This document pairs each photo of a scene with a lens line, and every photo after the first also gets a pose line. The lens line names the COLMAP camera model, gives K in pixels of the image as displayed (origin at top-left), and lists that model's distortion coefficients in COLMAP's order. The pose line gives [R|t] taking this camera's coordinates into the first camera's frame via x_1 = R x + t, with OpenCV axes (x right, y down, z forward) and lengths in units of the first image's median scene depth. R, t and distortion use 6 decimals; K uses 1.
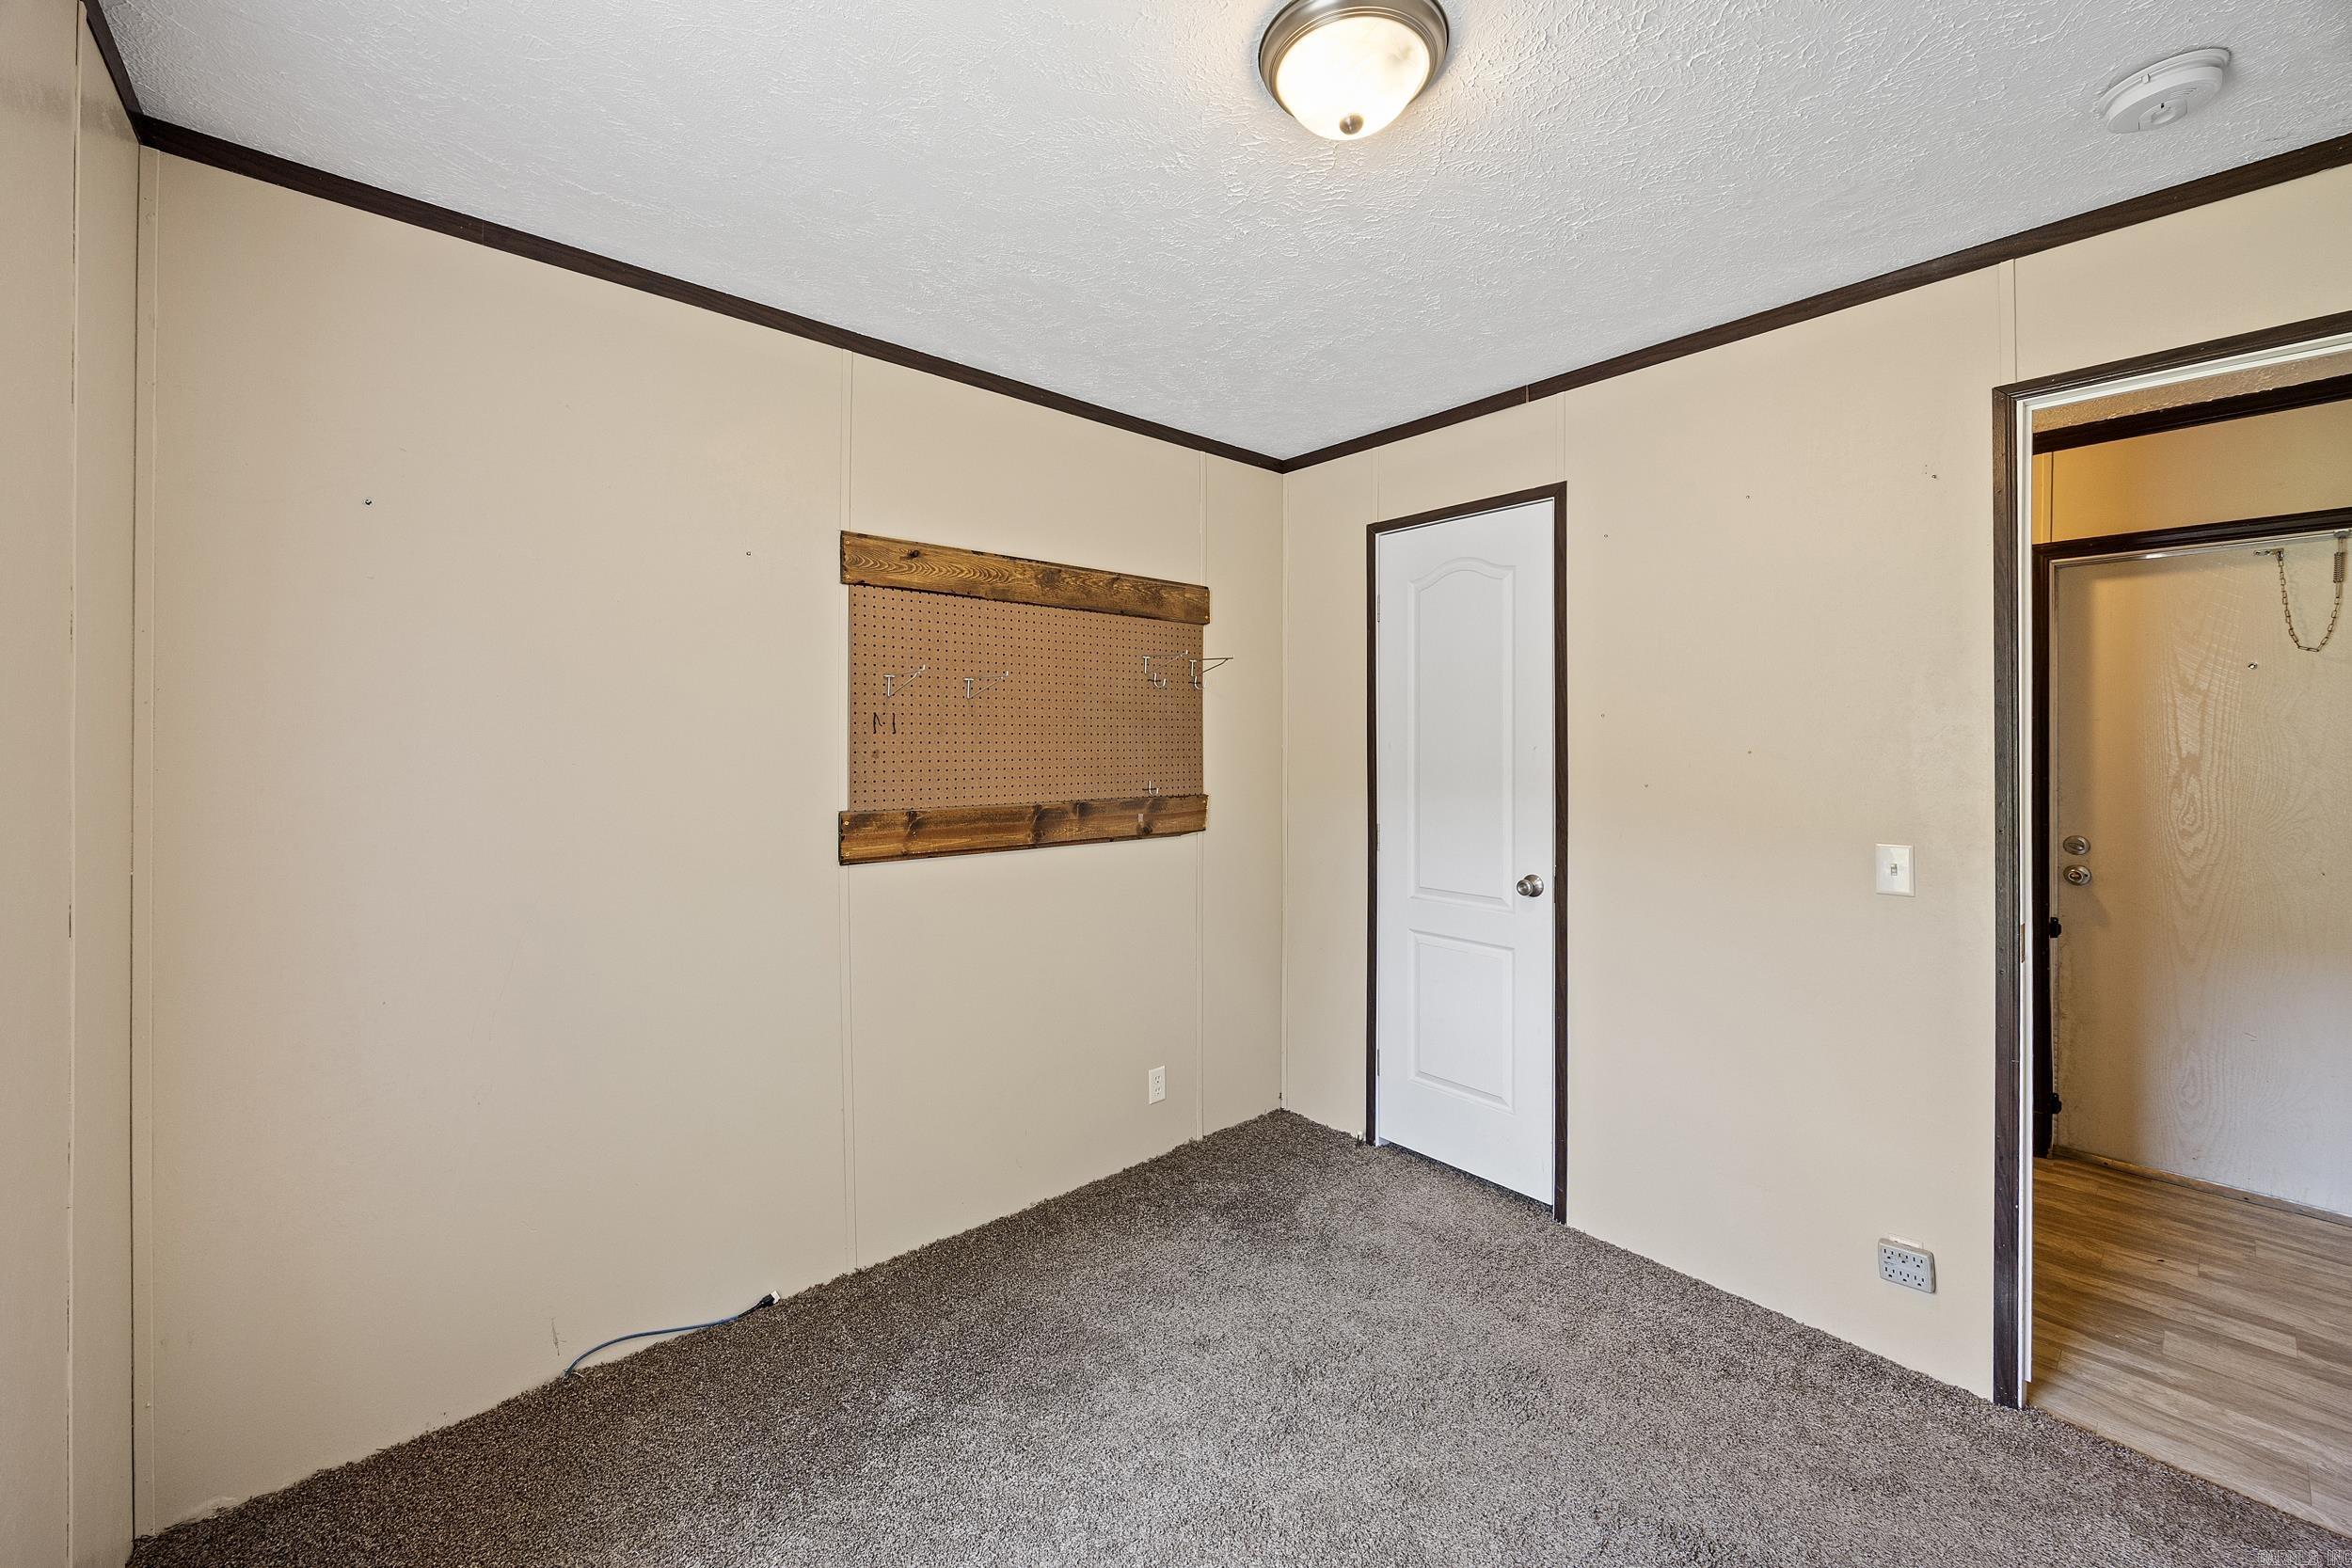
lens RADIAL K [[921.1, 0, 1176.7], [0, 921.1, 743.5], [0, 0, 1]] dist [-0.000429, 0.000022]
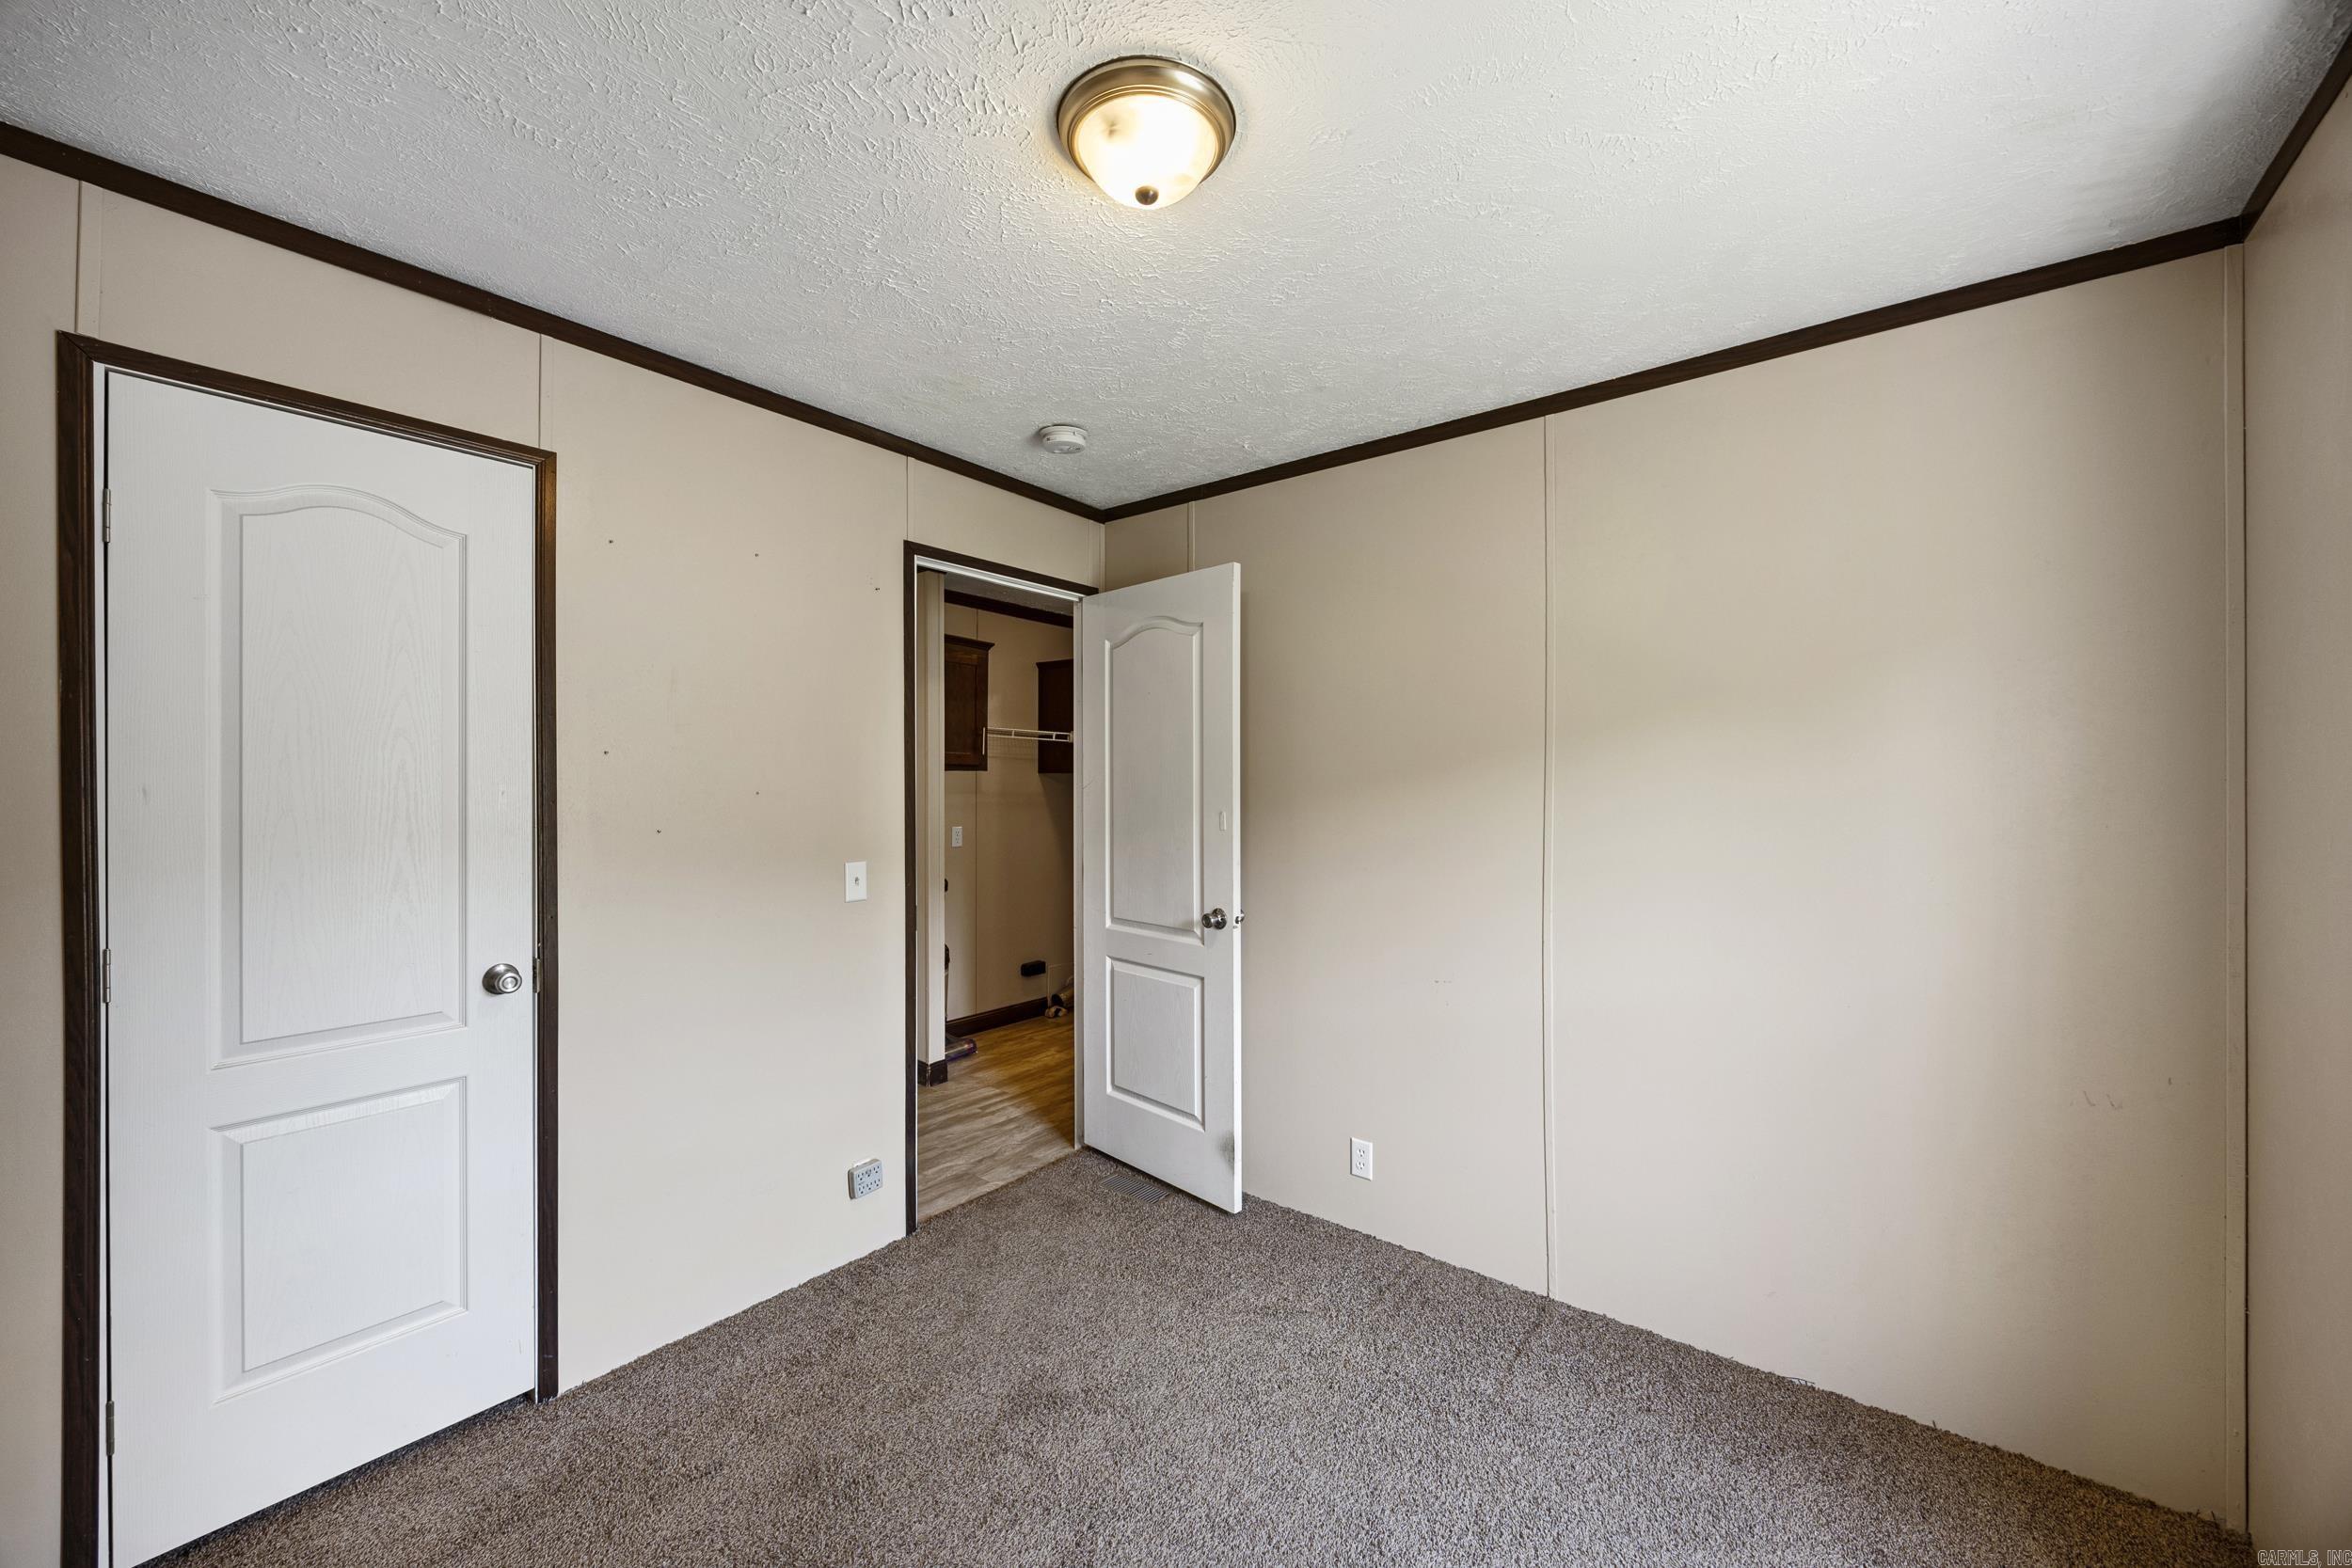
lens RADIAL K [[919.2, 0, 1179.7], [0, 919.2, 783.9], [0, 0, 1]] dist [0.001527, 0.000390]
pose [[-0.198327, -0.003551, 0.980129, -0.458334], [0.000598, 0.999993, 0.003744, -0.004298], [-0.980136, 0.001329, -0.198323, 0.634281]]
